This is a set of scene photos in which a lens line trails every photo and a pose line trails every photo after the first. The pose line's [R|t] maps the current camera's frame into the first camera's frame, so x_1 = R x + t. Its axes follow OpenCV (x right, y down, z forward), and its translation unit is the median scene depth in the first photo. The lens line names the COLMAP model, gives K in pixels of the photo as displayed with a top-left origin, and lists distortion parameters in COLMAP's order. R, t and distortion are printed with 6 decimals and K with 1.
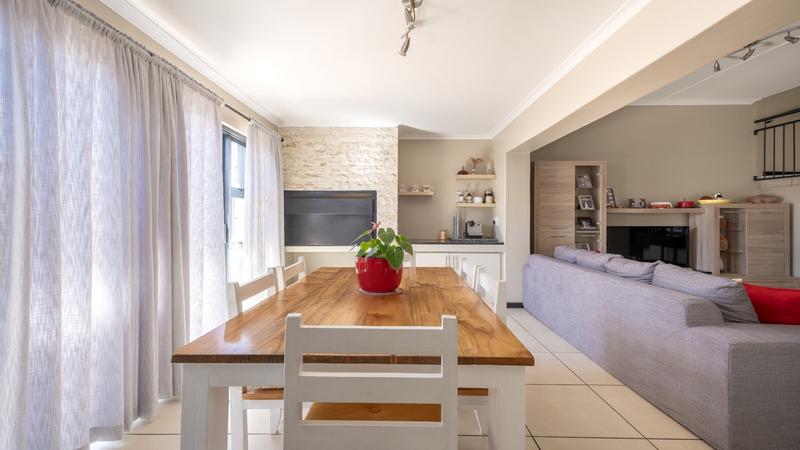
lens RADIAL K [[358.1, 0, 399.2], [0, 358.1, 222.2], [0, 0, 1]] dist [-0.000237, 0.000060]
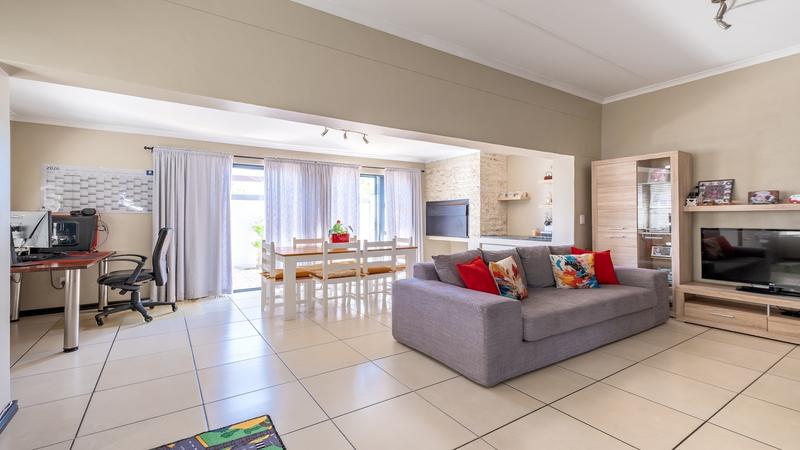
lens RADIAL K [[358.1, 0, 399.1], [0, 358.1, 220.8], [0, 0, 1]] dist [-0.000237, 0.000060]
pose [[0.562811, 0.003025, -0.826580, 0.909864], [-0.006147, 0.999981, -0.000526, -0.000223], [0.826563, 0.005377, 0.562819, -0.017890]]
